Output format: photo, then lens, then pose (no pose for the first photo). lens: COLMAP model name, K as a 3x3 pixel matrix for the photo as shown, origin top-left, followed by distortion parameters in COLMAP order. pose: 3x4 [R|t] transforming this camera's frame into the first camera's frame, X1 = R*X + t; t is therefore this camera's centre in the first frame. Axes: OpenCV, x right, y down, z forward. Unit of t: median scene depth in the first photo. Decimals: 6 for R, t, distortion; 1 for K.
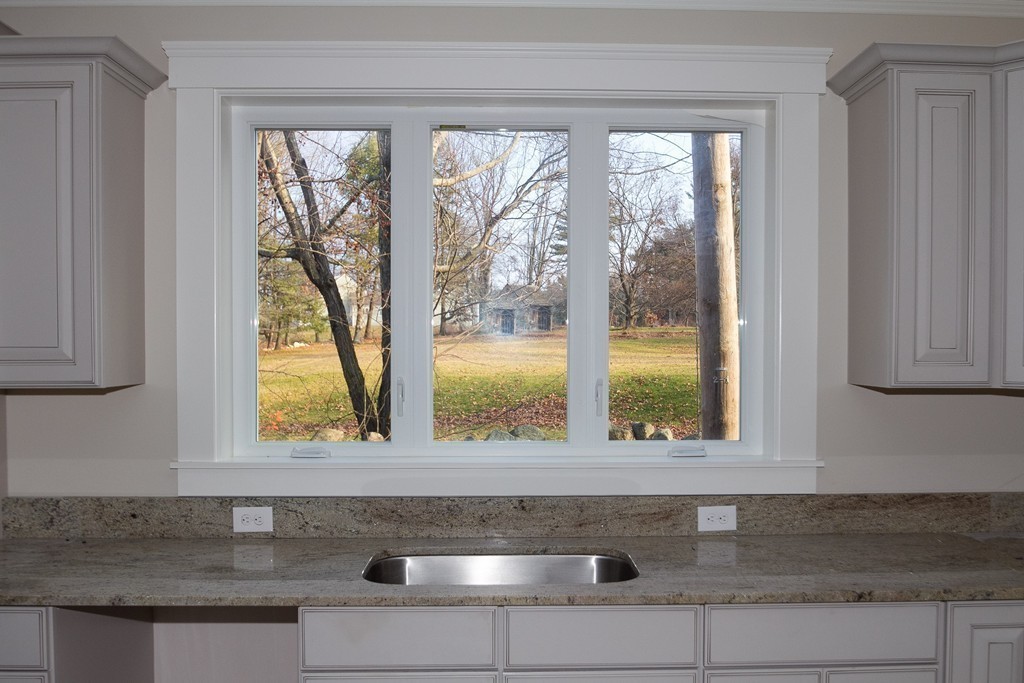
lens RADIAL K [[850.6, 0, 517.6], [0, 850.6, 357.3], [0, 0, 1]] dist [-0.048182, -0.003997]
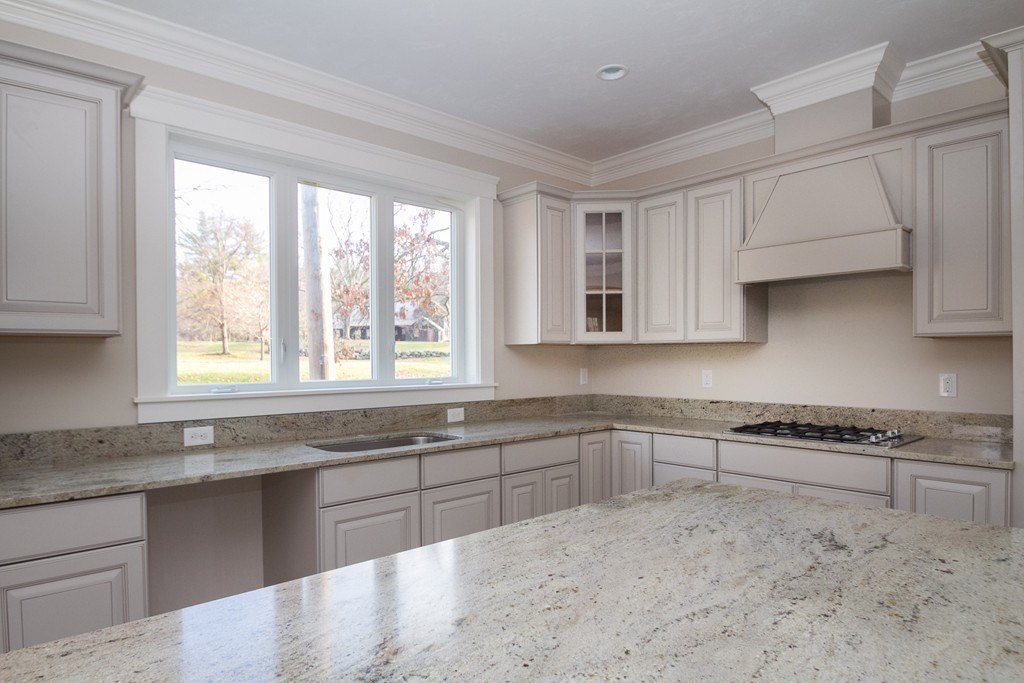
lens RADIAL K [[592.9, 0, 480.2], [0, 592.9, 360.2], [0, 0, 1]] dist [-0.015148, -0.000464]
pose [[0.770945, -0.007729, 0.636855, -0.576700], [0.012794, 0.999913, -0.003353, 0.074483], [-0.636774, 0.010733, 0.770976, -0.060107]]
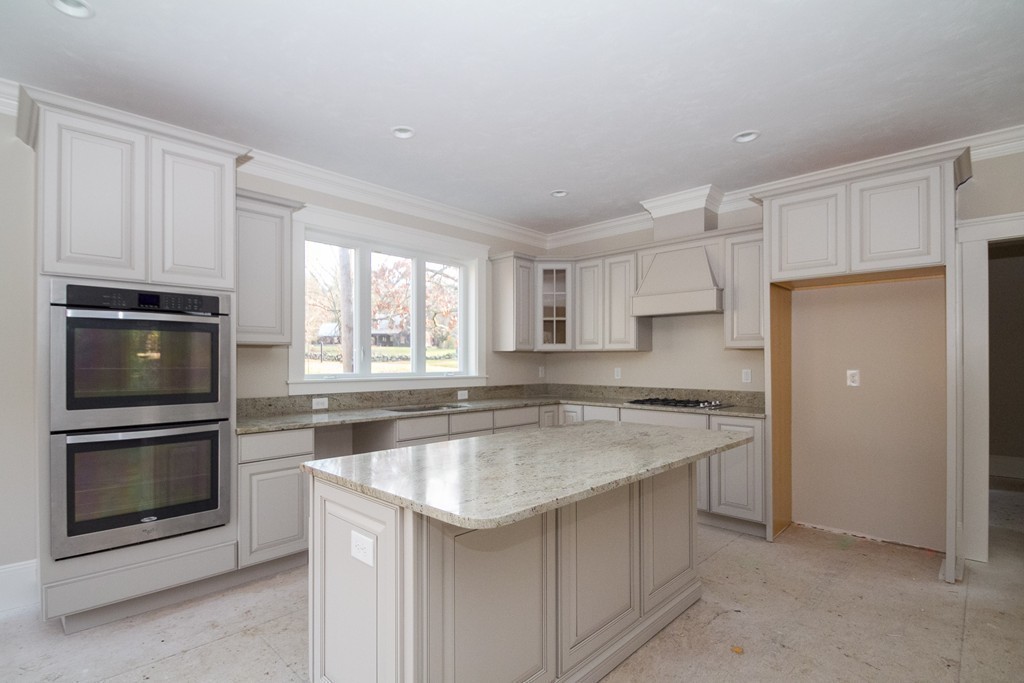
lens RADIAL K [[495.6, 0, 492.5], [0, 495.6, 354.6], [0, 0, 1]] dist [-0.001978, -0.001857]
pose [[0.719714, 0.008318, 0.694220, -0.940660], [0.008057, 0.999761, -0.020332, 0.084728], [-0.694223, 0.020227, 0.719475, -0.362972]]
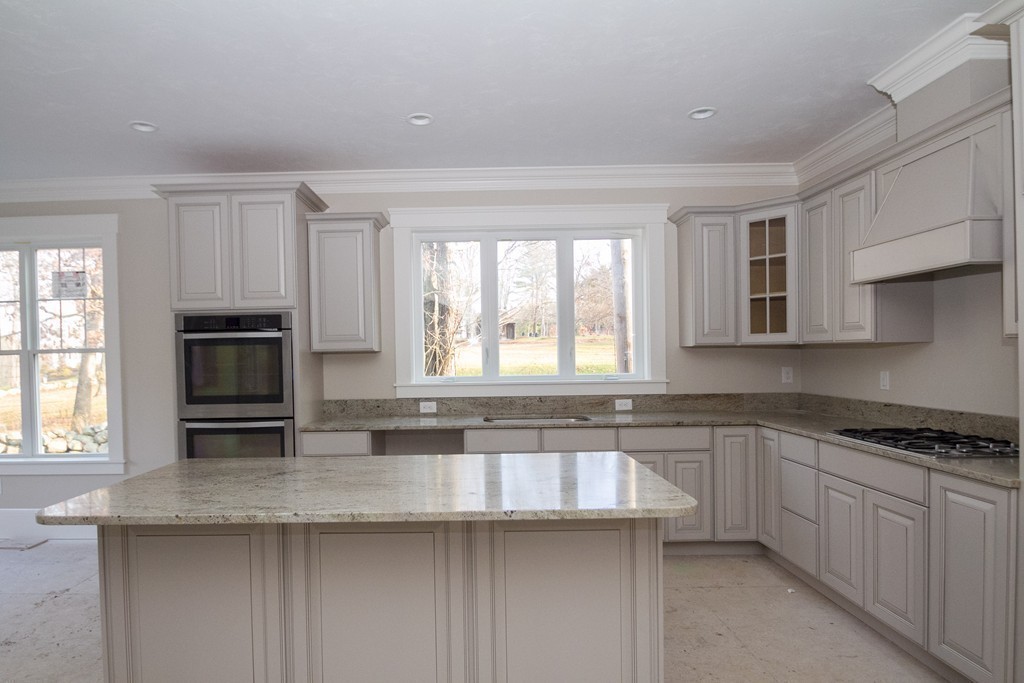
lens RADIAL K [[592.9, 0, 473.4], [0, 592.9, 355.1], [0, 0, 1]] dist [-0.015148, -0.000464]
pose [[0.999485, -0.017441, -0.026943, -0.137273], [0.017226, 0.999818, -0.008210, 0.060201], [0.027081, 0.007742, 0.999603, -0.669374]]
